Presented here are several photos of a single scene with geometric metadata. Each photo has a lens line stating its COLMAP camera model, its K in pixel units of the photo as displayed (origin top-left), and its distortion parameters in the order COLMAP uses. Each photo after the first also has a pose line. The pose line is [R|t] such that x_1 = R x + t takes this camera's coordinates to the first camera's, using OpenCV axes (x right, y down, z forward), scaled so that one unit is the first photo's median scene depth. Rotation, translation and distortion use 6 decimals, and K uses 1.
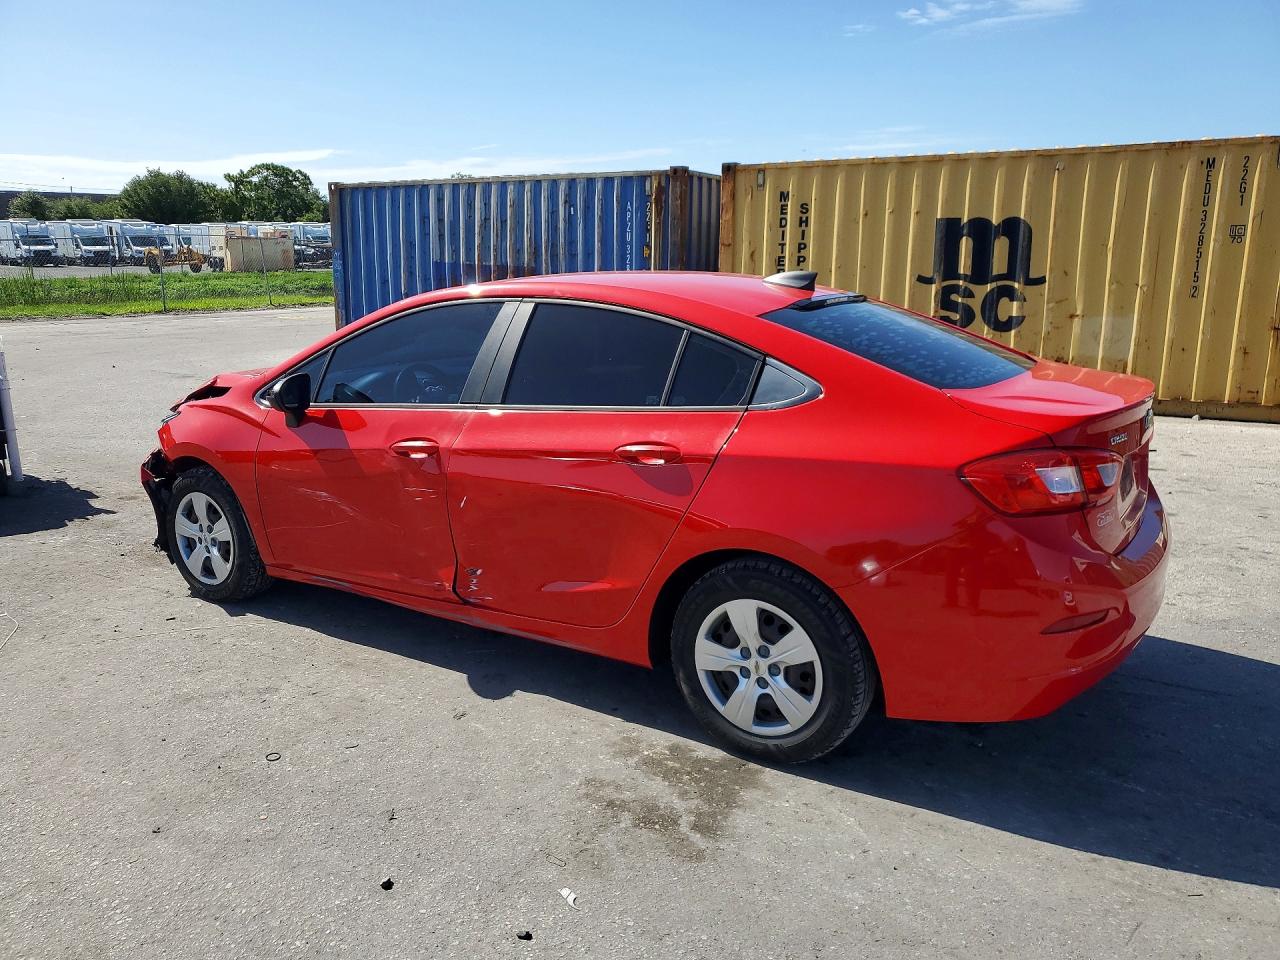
lens RADIAL K [[1014.2, 0, 640.0], [0, 1014.2, 480.0], [0, 0, 1]] dist [0.022760, 0.001478]
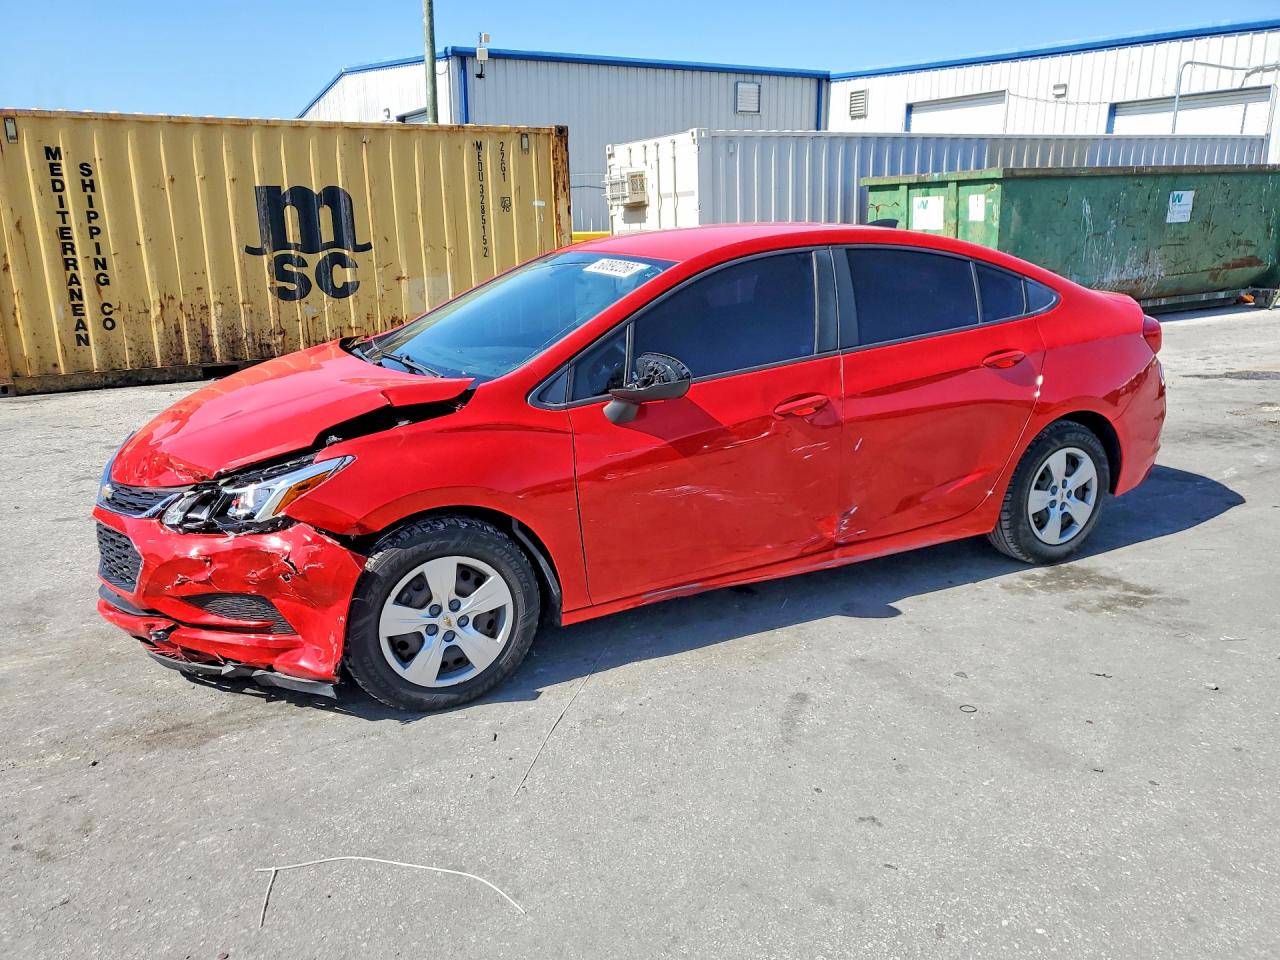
lens RADIAL K [[1004.2, 0, 640.0], [0, 1004.2, 480.0], [0, 0, 1]] dist [-0.002280, 0.049111]
pose [[0.487630, -0.226240, 0.843228, -0.402229], [0.207034, 0.968256, 0.140059, -0.046206], [-0.848147, 0.106280, 0.518990, 0.229070]]
